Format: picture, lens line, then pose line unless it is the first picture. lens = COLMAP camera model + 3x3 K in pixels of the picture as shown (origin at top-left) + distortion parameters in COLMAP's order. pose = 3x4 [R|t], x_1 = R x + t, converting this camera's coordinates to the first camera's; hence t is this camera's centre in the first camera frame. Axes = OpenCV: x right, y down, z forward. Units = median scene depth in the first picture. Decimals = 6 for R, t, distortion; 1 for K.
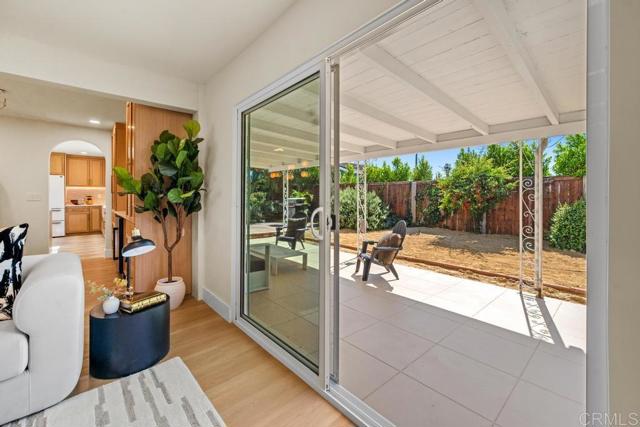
lens RADIAL K [[254.8, 0, 318.6], [0, 254.8, 196.5], [0, 0, 1]] dist [0.000748, -0.000003]
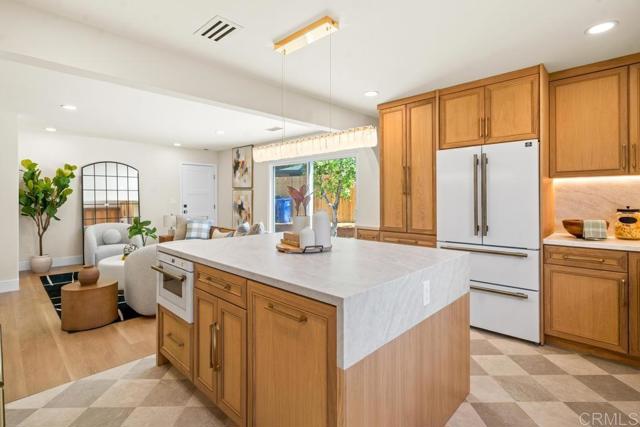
lens RADIAL K [[314.5, 0, 324.6], [0, 314.5, 198.6], [0, 0, 1]] dist [0.021578, 0.000682]
pose [[0.050147, 0.000348, -0.998742, -0.617362], [-0.002484, 0.999997, 0.000224, -0.012878], [0.998739, 0.002469, 0.050148, 0.707736]]
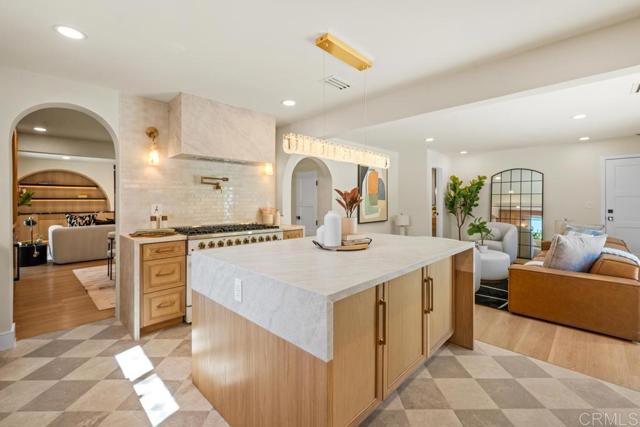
lens RADIAL K [[285.8, 0, 330.5], [0, 285.8, 201.7], [0, 0, 1]] dist [-0.003117, -0.000677]
pose [[-0.998986, -0.003000, -0.044918, -1.183494], [-0.003287, 0.999975, 0.006317, -0.016519], [0.044898, 0.006458, -0.998971, 1.306699]]
